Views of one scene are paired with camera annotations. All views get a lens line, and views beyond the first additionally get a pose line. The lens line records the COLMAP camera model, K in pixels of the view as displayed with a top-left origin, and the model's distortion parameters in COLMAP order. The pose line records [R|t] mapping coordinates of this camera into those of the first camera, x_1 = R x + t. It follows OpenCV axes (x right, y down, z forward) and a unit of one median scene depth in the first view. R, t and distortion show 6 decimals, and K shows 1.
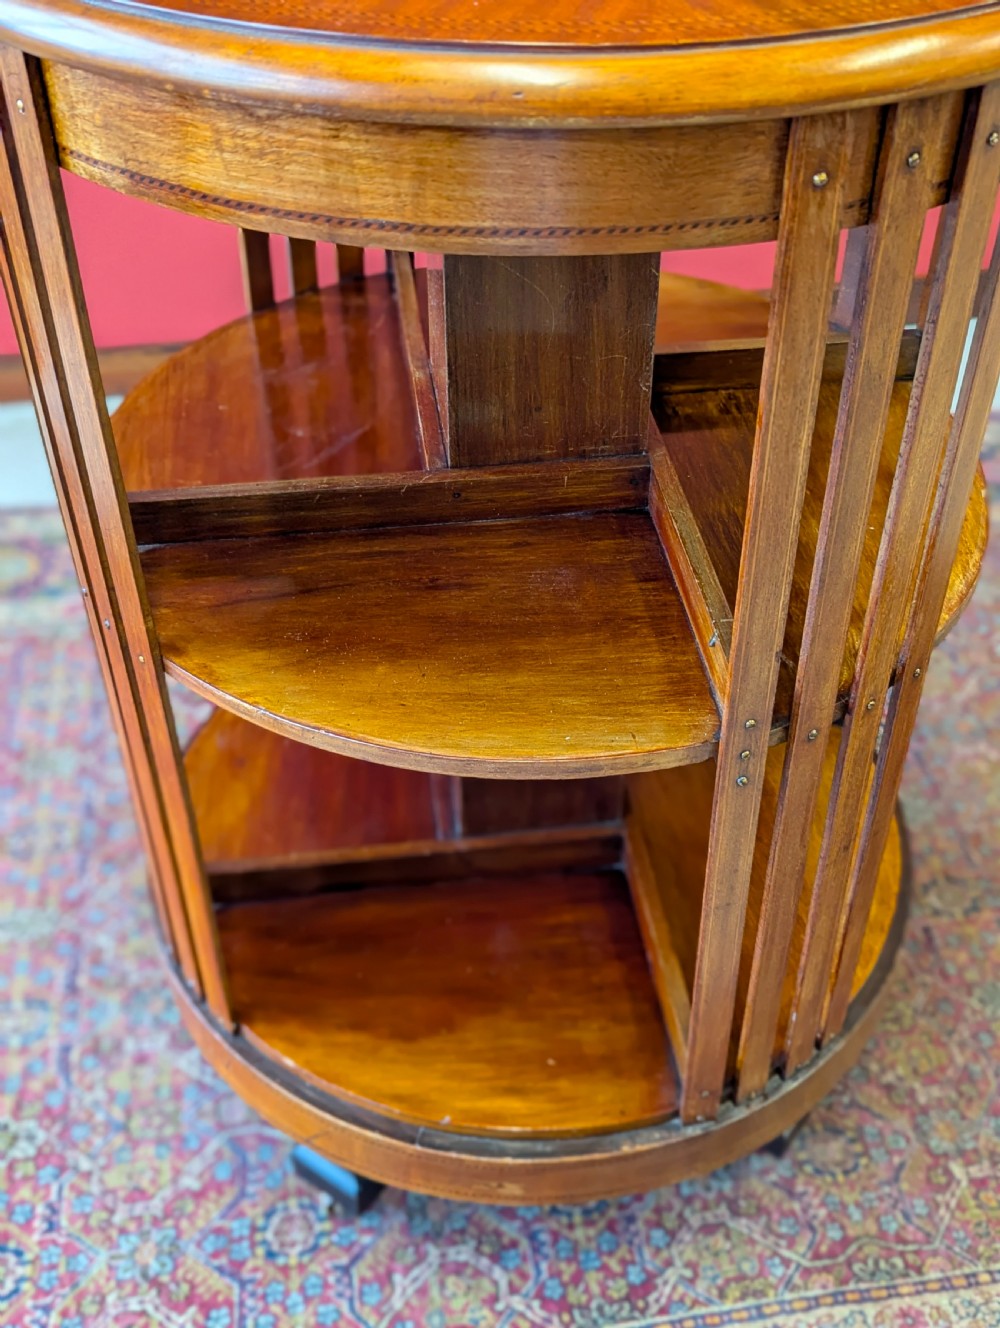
lens RADIAL K [[1426.8, 0, 507.4], [0, 1426.8, 687.3], [0, 0, 1]] dist [0.022697, 0.029213]
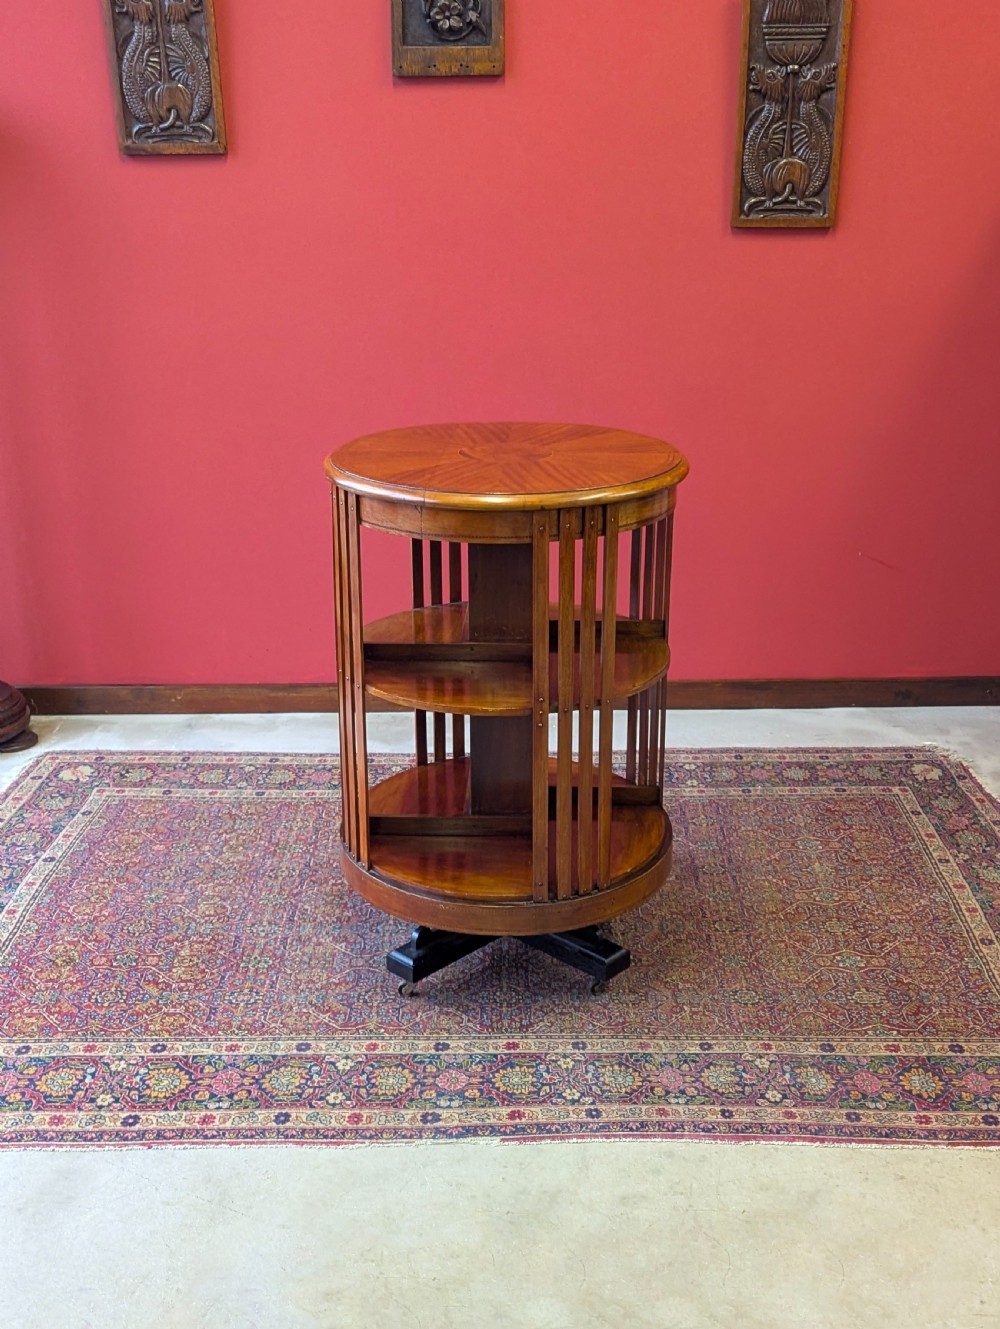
lens RADIAL K [[1502.3, 0, 499.5], [0, 1502.3, 630.9], [0, 0, 1]] dist [0.027126, 0.008514]
pose [[0.985789, 0.056646, -0.158148, 0.372702], [-0.112655, 0.921278, -0.372230, 0.703040], [0.124613, 0.384757, 0.914567, -1.319873]]
